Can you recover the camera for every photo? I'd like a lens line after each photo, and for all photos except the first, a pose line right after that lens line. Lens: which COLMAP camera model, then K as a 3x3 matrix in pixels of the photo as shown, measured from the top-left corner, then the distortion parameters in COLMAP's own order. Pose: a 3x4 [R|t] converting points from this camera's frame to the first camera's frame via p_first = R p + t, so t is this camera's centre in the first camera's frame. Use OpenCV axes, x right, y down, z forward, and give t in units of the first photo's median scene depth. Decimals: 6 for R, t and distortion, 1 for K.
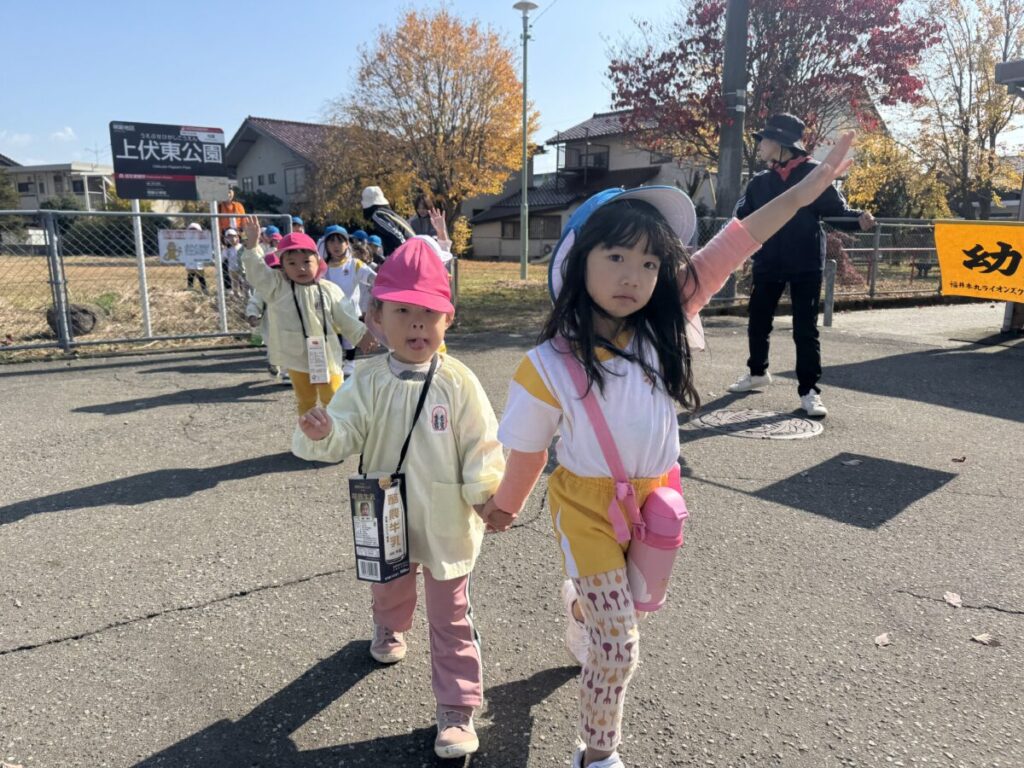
lens RADIAL K [[728.7, 0, 512.0], [0, 728.7, 384.0], [0, 0, 1]] dist [-0.003510, -0.005417]
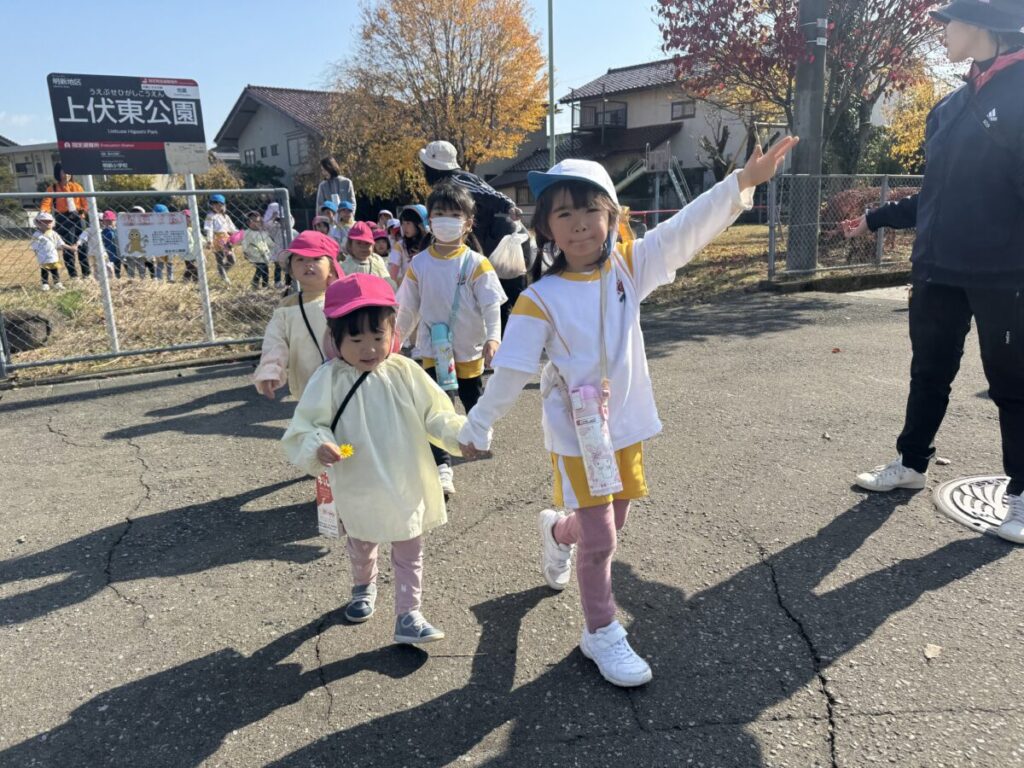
lens RADIAL K [[757.1, 0, 512.0], [0, 757.1, 384.0], [0, 0, 1]] dist [-0.008552, 0.002692]
pose [[0.999316, -0.027067, -0.025212, -0.028353], [0.027951, 0.998982, 0.035394, -0.026534], [0.024228, -0.036075, 0.999055, 0.112100]]
